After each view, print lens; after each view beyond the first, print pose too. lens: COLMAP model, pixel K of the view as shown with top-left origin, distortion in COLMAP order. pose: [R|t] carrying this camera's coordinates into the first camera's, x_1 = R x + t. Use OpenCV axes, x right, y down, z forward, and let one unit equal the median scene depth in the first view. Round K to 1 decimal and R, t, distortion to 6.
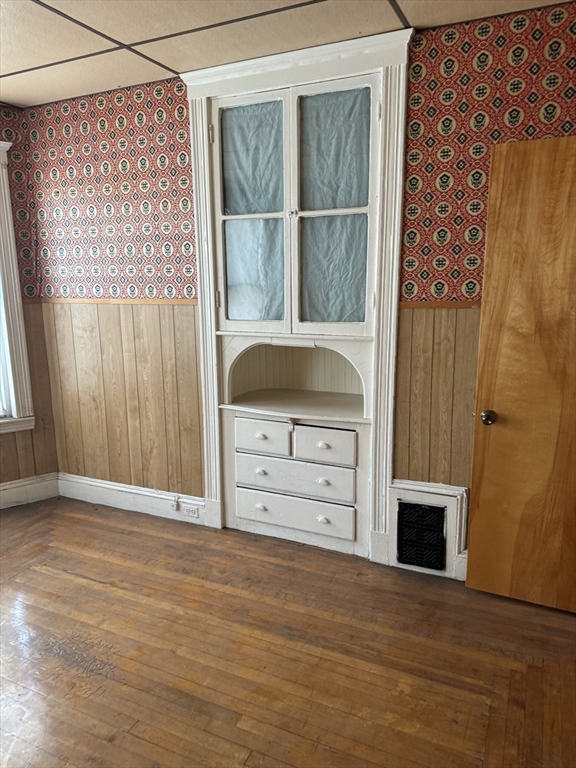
lens RADIAL K [[537.4, 0, 284.2], [0, 537.4, 385.5], [0, 0, 1]] dist [0.044415, -0.062406]
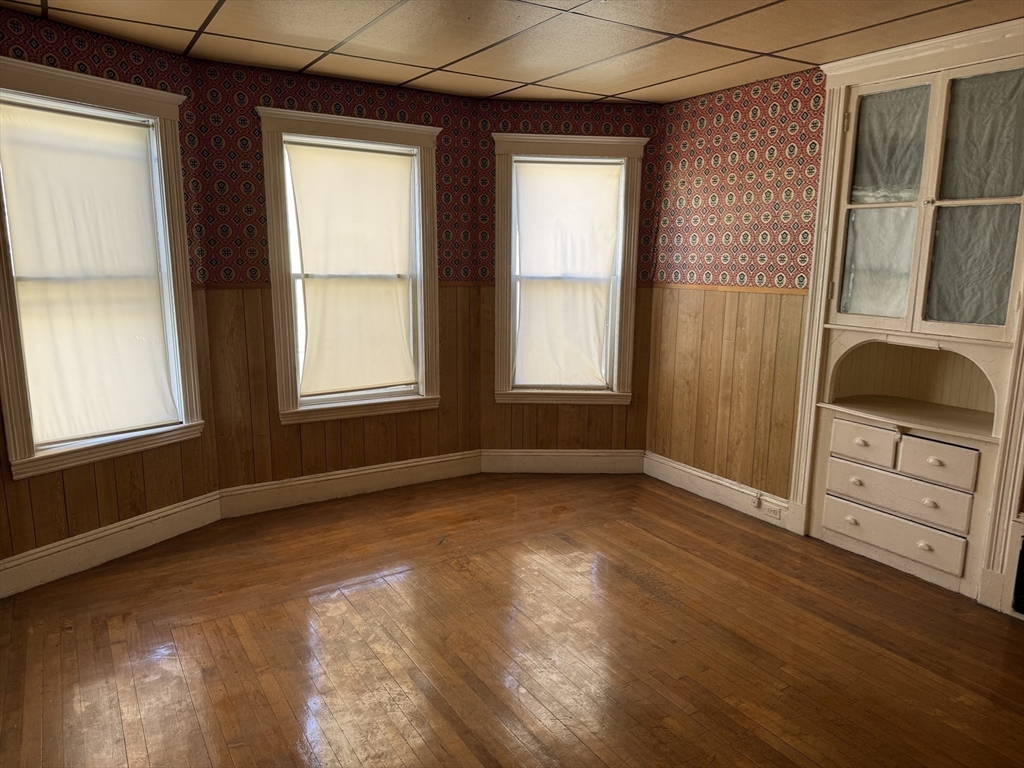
lens RADIAL K [[716.5, 0, 508.1], [0, 716.5, 391.2], [0, 0, 1]] dist [0.044415, -0.062406]
pose [[0.833511, 0.125076, -0.538159, 0.110439], [-0.129689, 0.991116, 0.029485, 0.052471], [0.537066, 0.045218, 0.842327, -0.376026]]
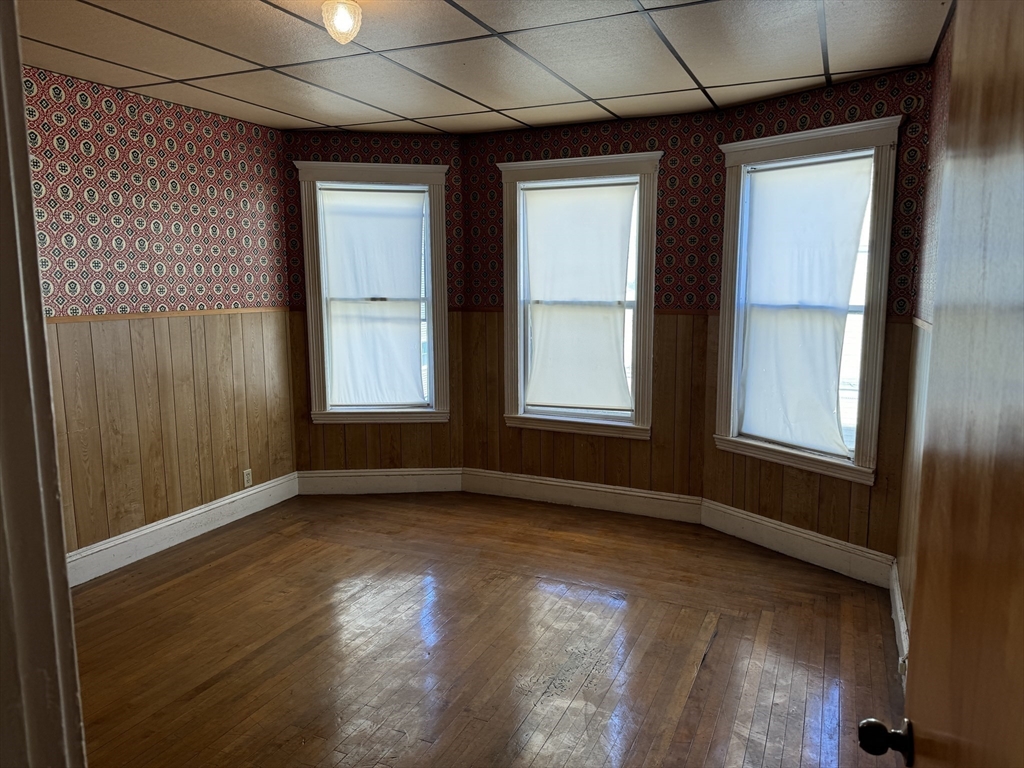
lens RADIAL K [[716.5, 0, 514.5], [0, 716.5, 380.3], [0, 0, 1]] dist [0.044415, -0.062406]
pose [[-0.013181, 0.152043, -0.988286, 0.621580], [-0.193888, 0.969224, 0.151696, -0.143726], [0.980935, 0.193616, 0.016704, 0.561517]]
